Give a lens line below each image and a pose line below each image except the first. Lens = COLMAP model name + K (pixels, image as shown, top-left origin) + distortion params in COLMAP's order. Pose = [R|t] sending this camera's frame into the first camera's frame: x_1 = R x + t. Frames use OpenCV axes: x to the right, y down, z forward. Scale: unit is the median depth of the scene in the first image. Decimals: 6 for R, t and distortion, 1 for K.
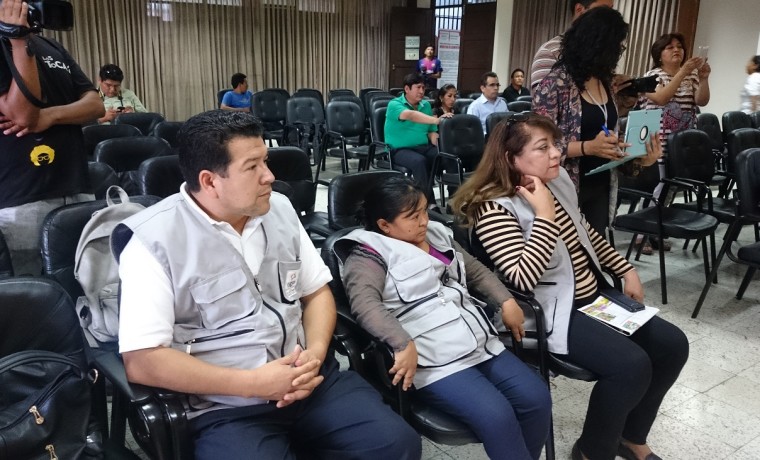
lens RADIAL K [[673.1, 0, 380.2], [0, 673.1, 235.0], [0, 0, 1]] dist [0.090472, -0.149476]
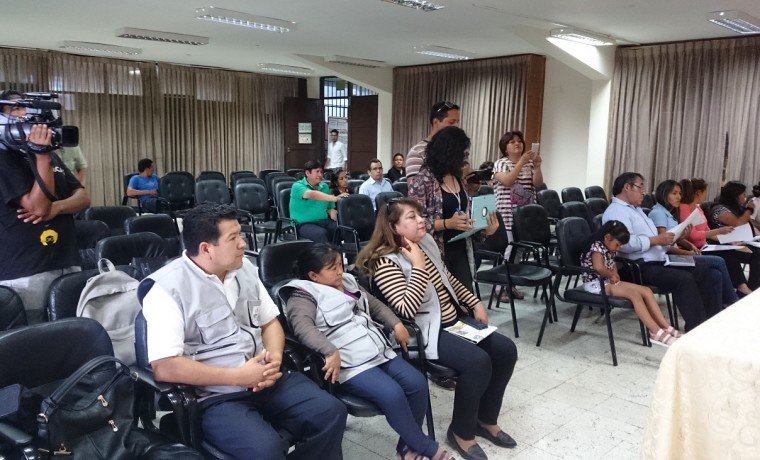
lens RADIAL K [[673.1, 0, 377.6], [0, 673.1, 223.8], [0, 0, 1]] dist [0.090472, -0.149476]
pose [[0.987060, -0.026318, 0.158178, -0.074160], [0.045886, 0.991547, -0.121359, 0.050136], [-0.153647, 0.127047, 0.979924, -0.423620]]
